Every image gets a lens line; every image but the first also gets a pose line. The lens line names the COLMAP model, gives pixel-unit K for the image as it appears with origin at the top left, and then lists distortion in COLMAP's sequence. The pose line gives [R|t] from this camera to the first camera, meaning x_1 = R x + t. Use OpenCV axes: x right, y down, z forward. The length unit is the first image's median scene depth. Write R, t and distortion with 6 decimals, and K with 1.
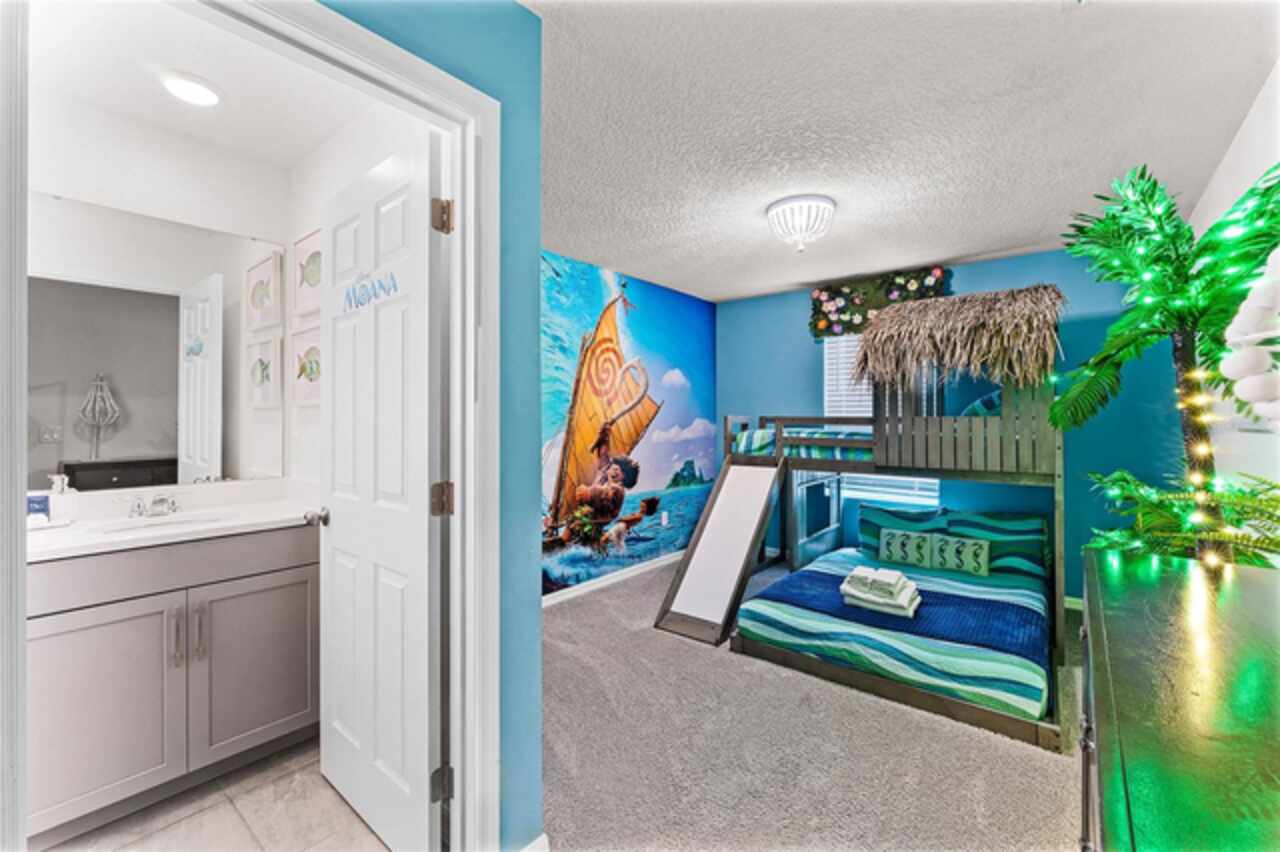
lens RADIAL K [[549.8, 0, 638.9], [0, 549.8, 420.2], [0, 0, 1]] dist [-0.000081, 0.000275]
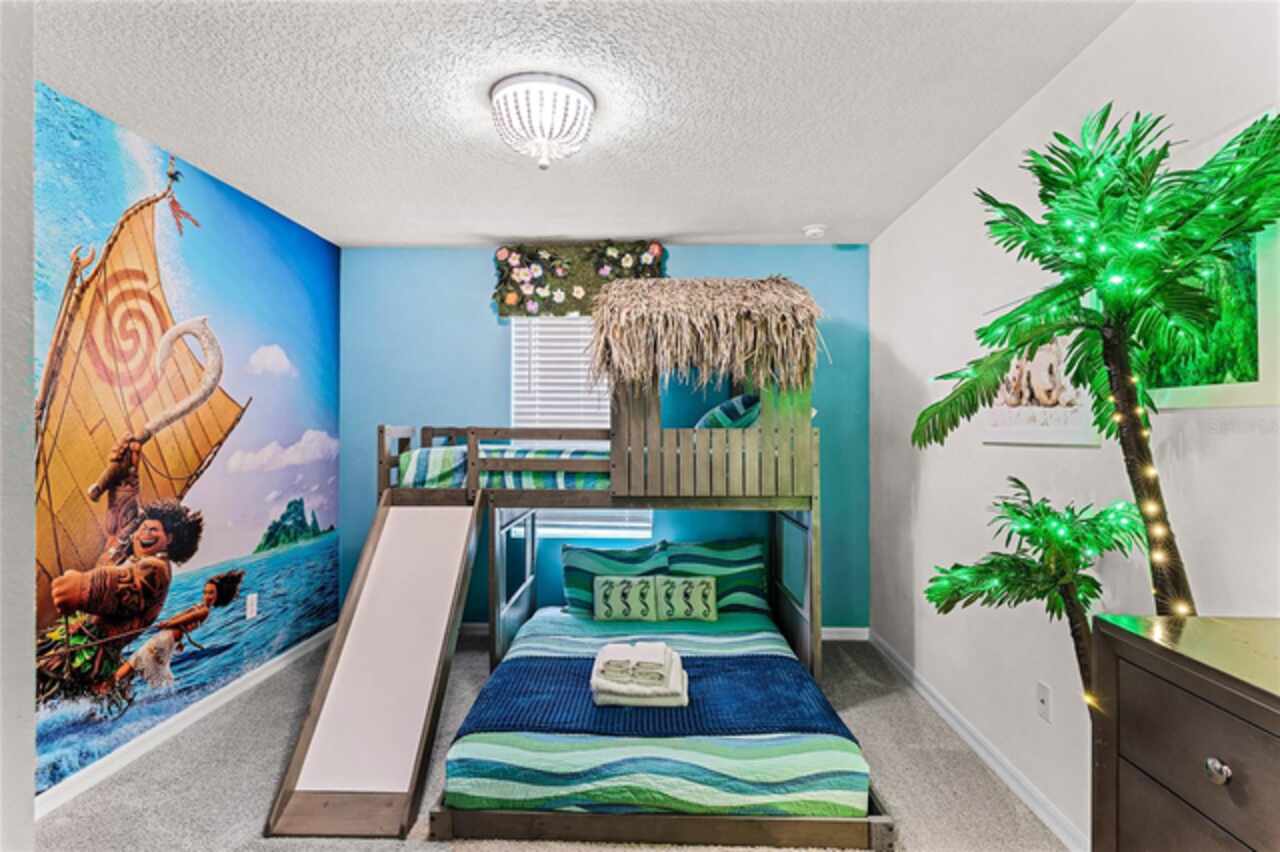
lens RADIAL K [[658.7, 0, 642.7], [0, 658.7, 425.1], [0, 0, 1]] dist [0.004963, -0.001660]
pose [[0.792496, 0.005393, 0.609853, -0.059009], [0.000058, 0.999960, -0.008919, -0.002360], [-0.609877, 0.007104, 0.792464, 0.246102]]
